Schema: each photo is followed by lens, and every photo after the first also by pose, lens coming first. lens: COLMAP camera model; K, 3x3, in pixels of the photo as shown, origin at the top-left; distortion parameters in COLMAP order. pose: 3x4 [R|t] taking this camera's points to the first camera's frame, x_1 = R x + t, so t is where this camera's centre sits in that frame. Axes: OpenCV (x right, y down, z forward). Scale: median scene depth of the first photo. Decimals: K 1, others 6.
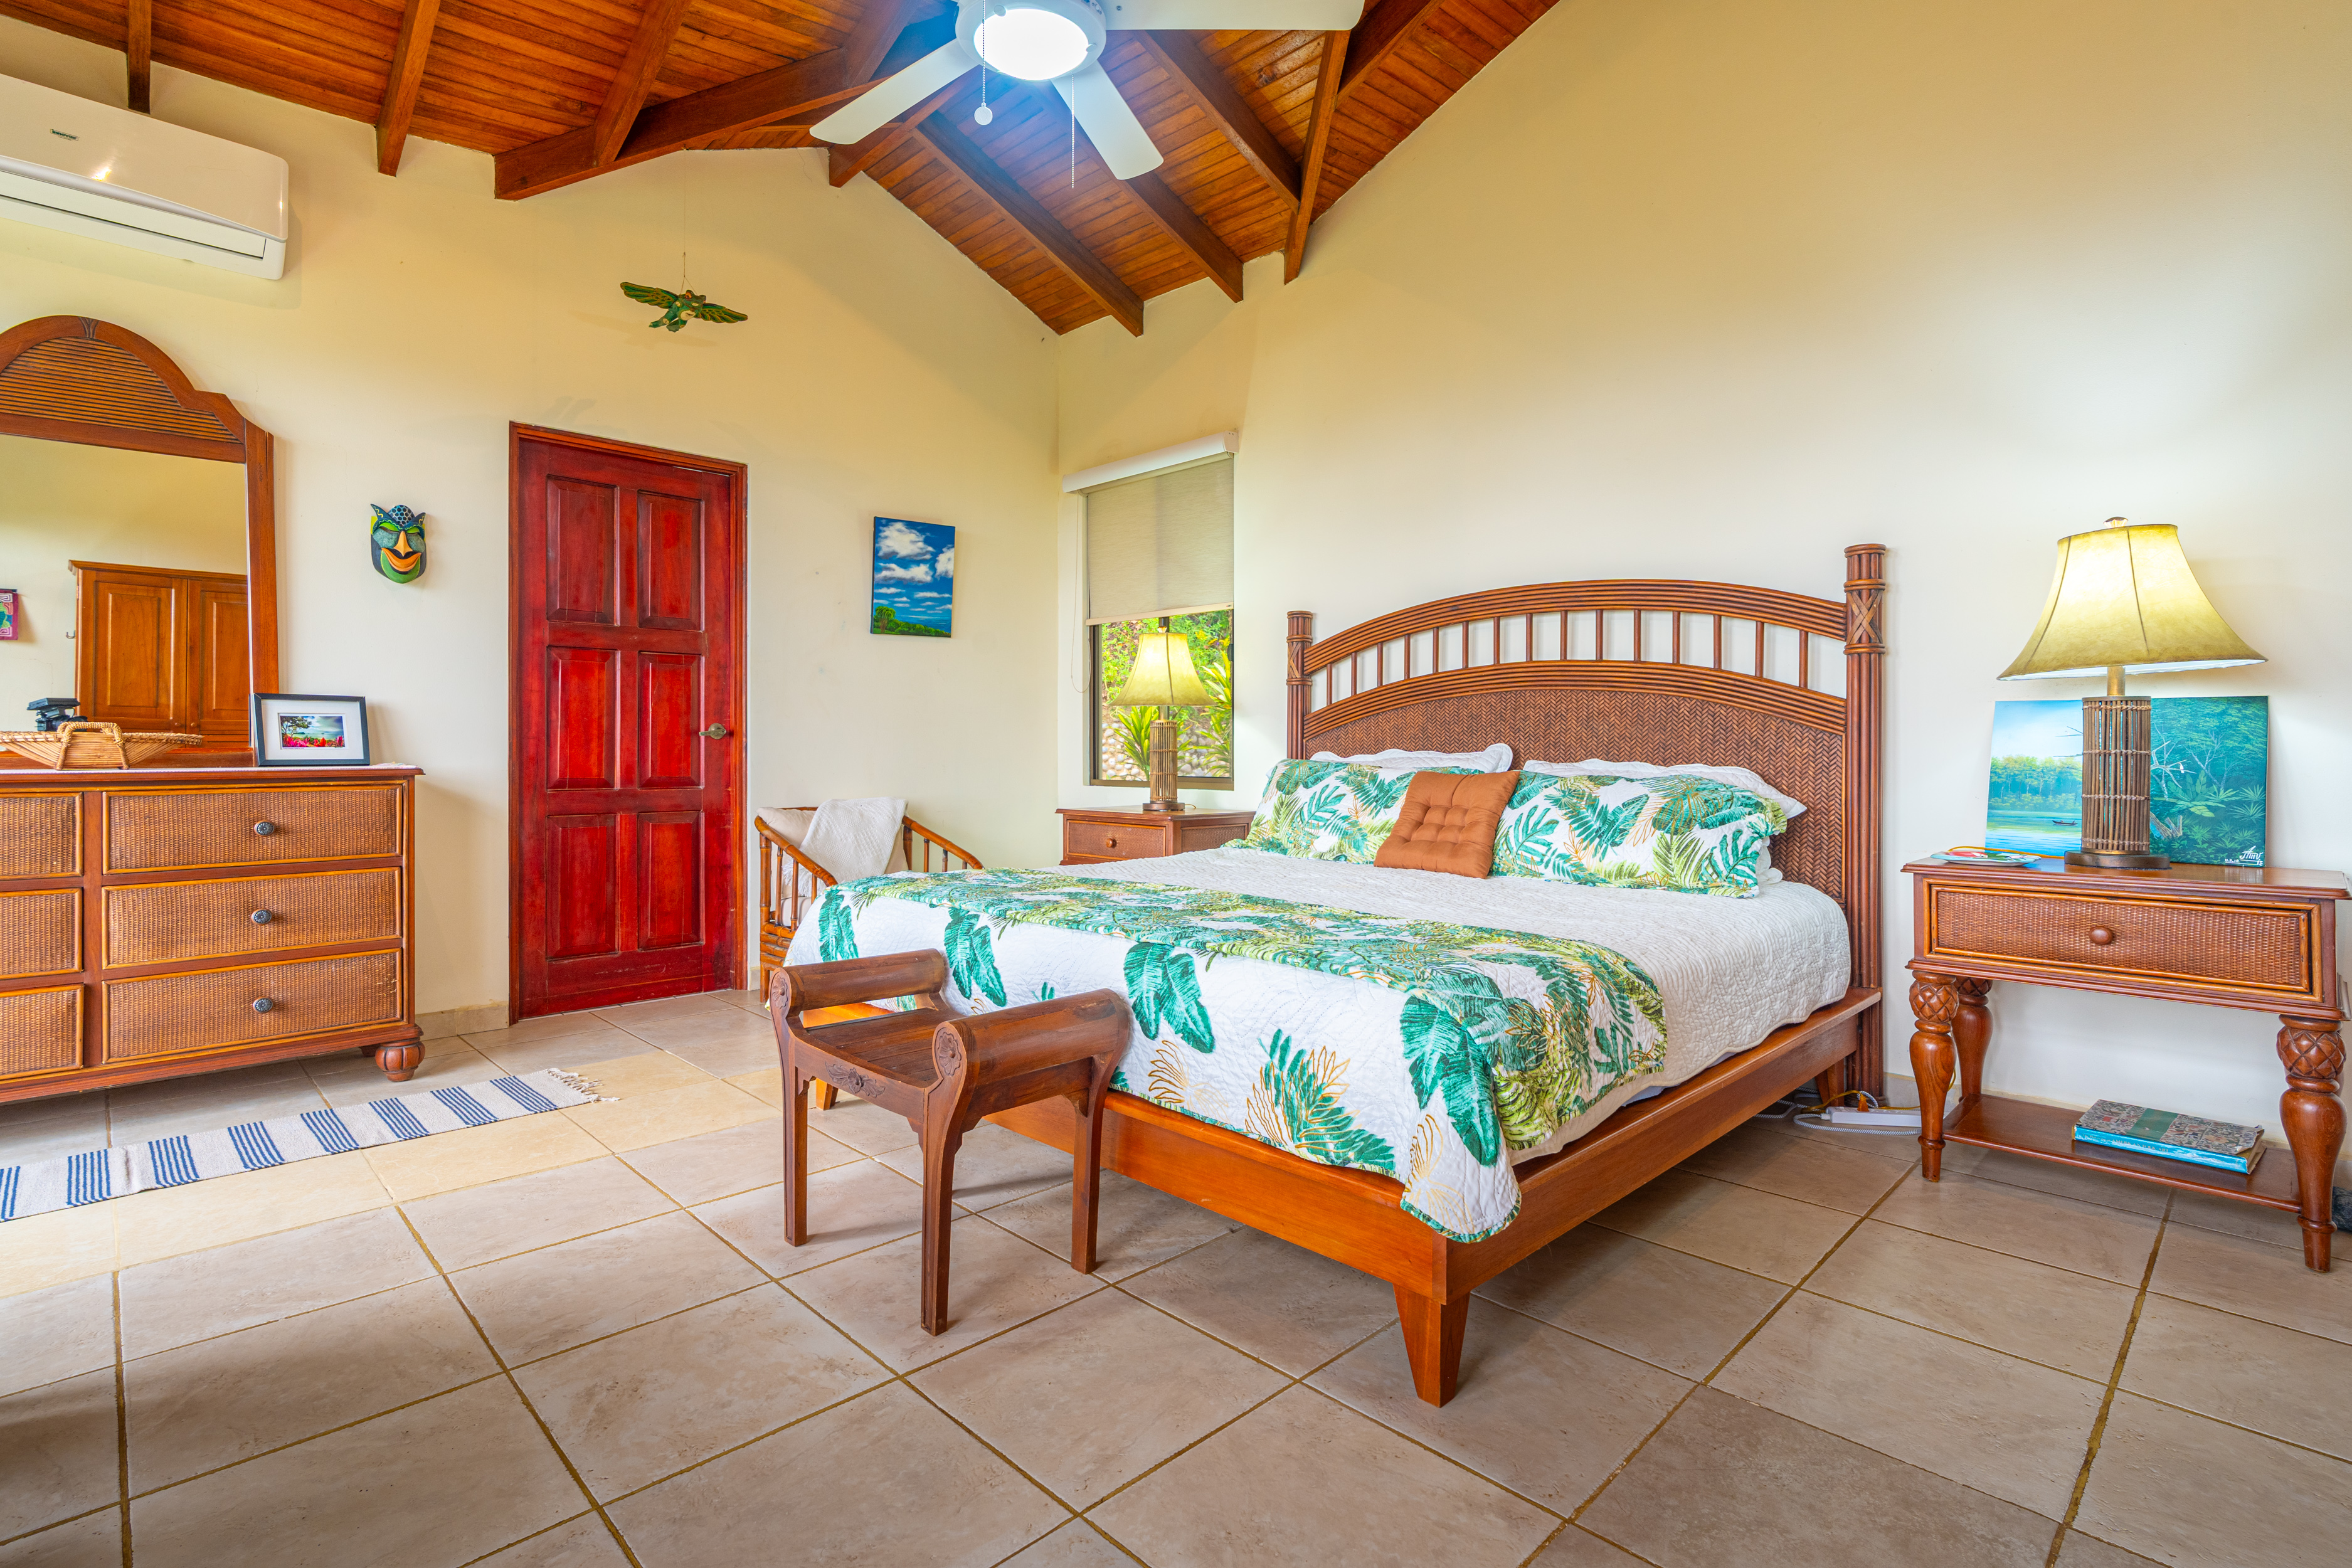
lens RADIAL K [[1144.6, 0, 1162.6], [0, 1144.6, 735.4], [0, 0, 1]] dist [0.000786, 0.000338]
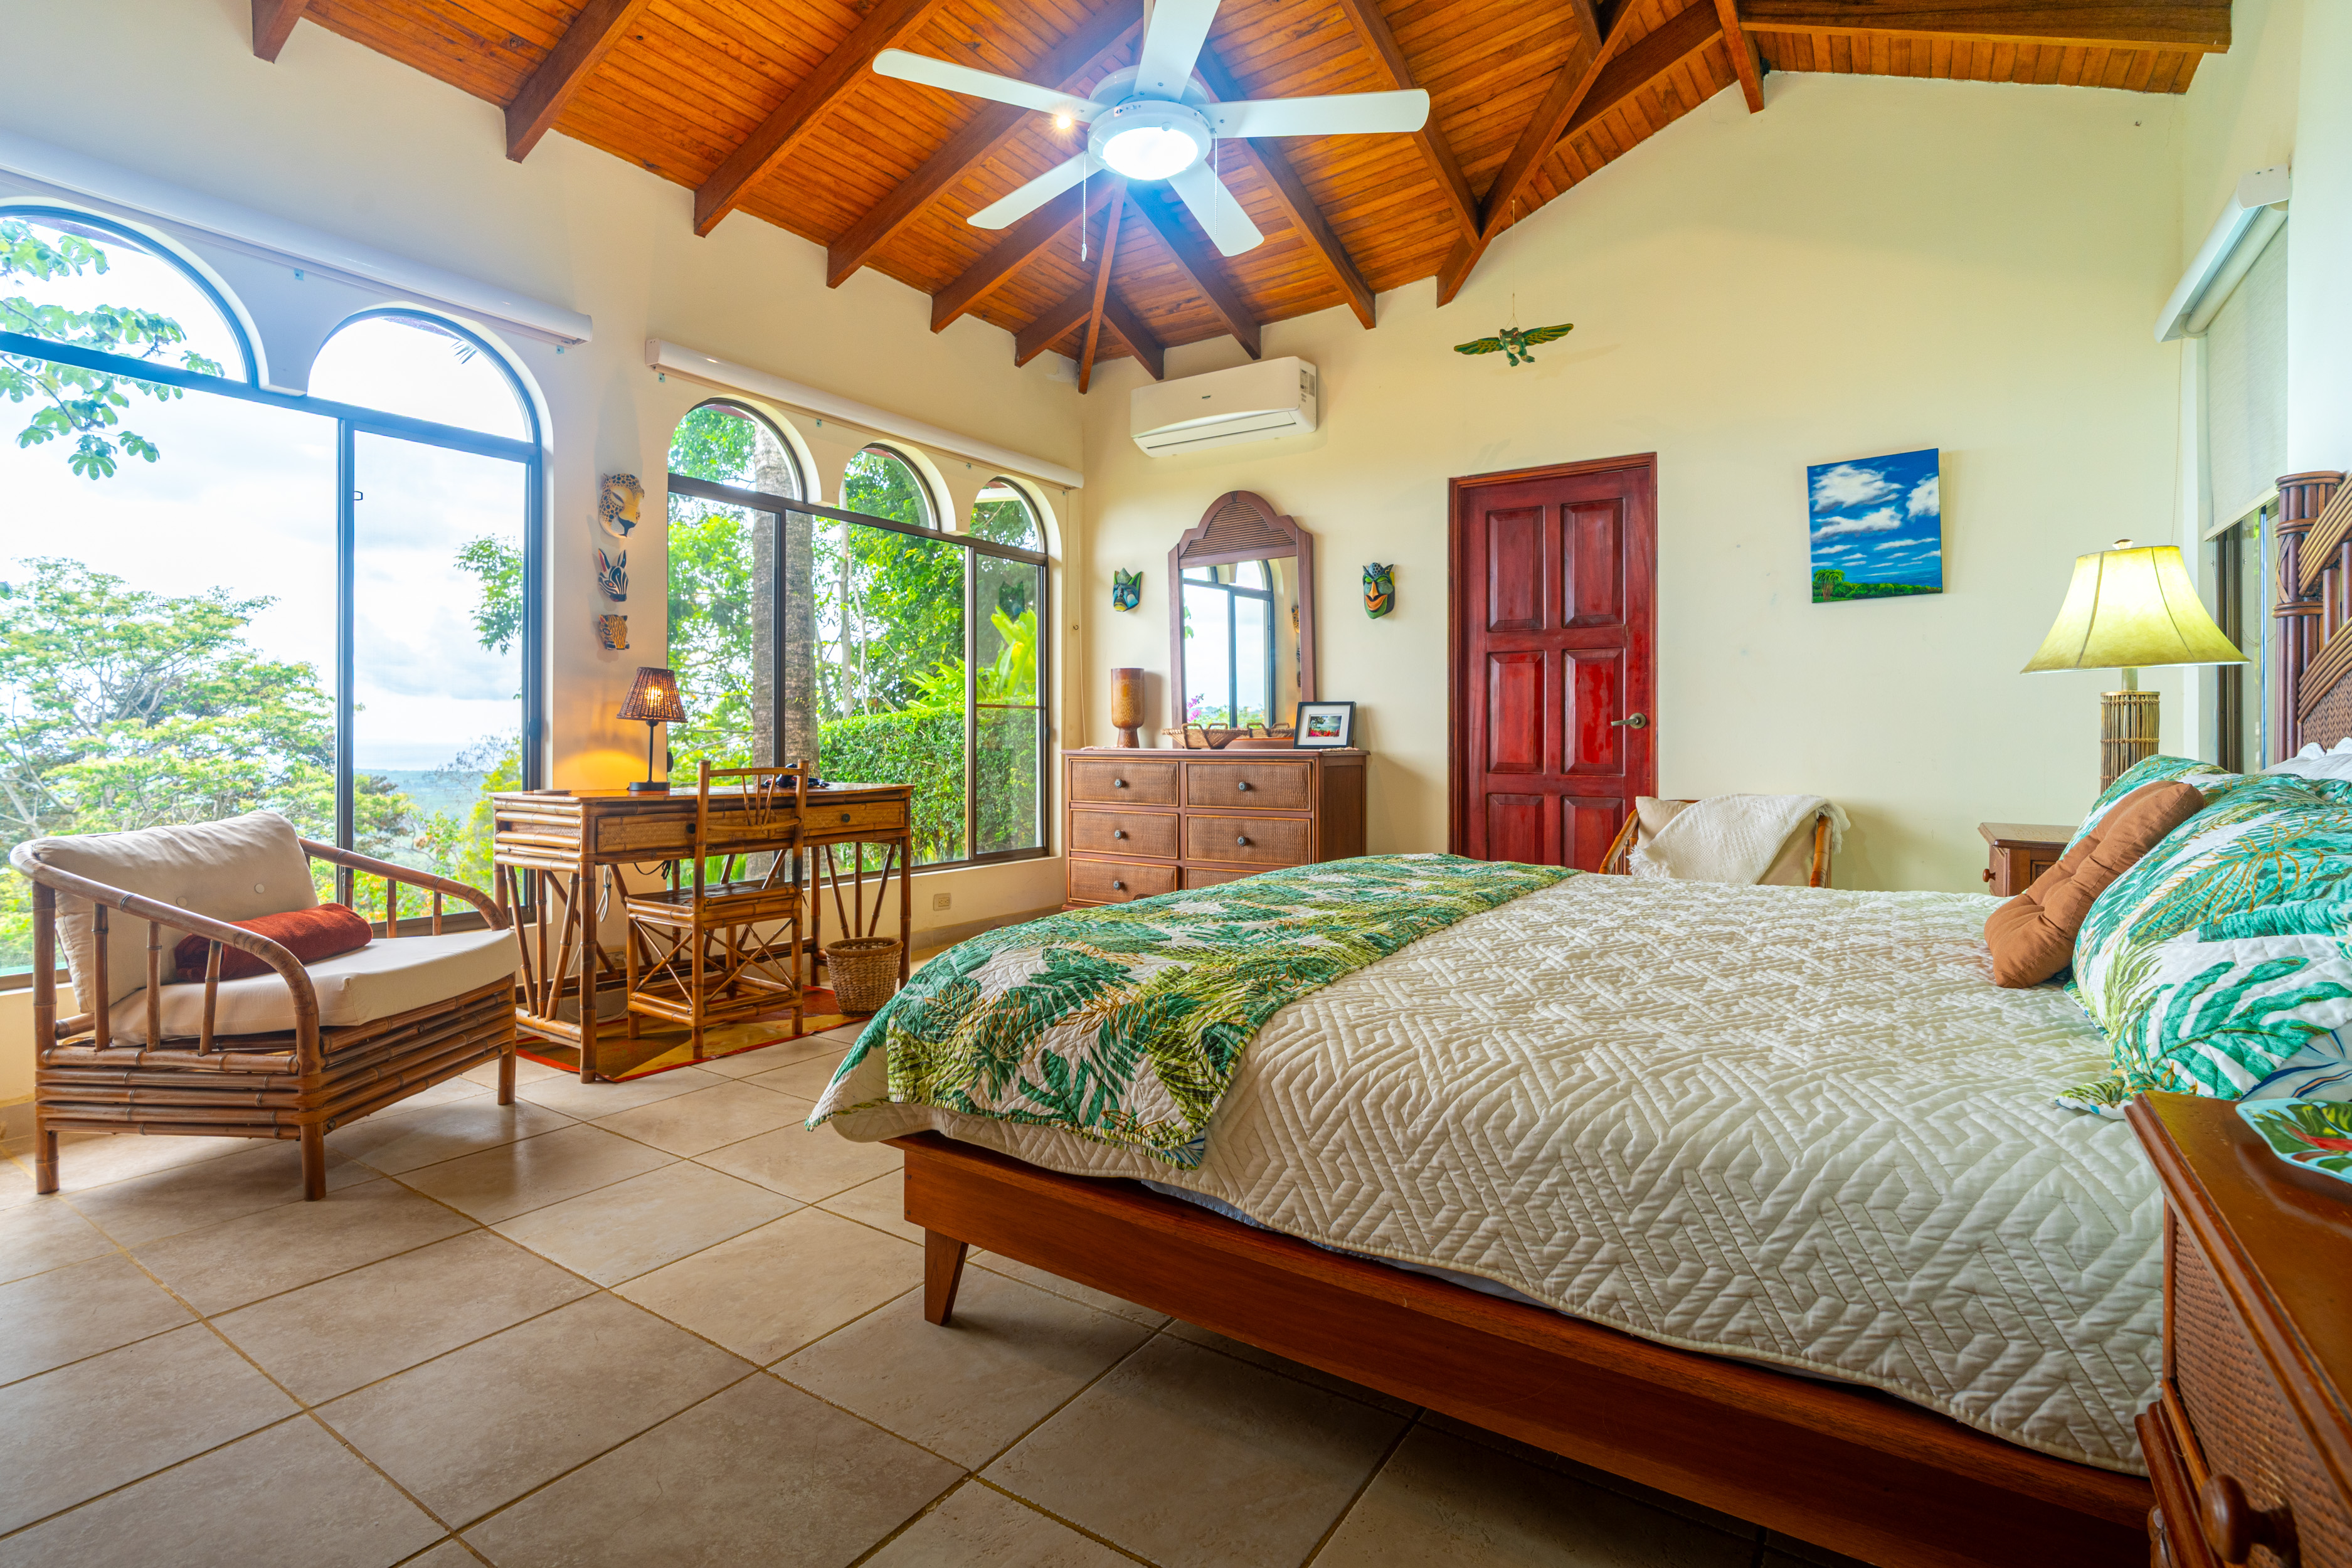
lens RADIAL K [[1144.6, 0, 1162.6], [0, 1144.6, 735.4], [0, 0, 1]] dist [0.000786, 0.000338]
pose [[0.190822, -0.003021, -0.981620, 0.553096], [0.008652, 0.999962, -0.001396, 0.007285], [0.981586, -0.008227, 0.190841, 0.404899]]
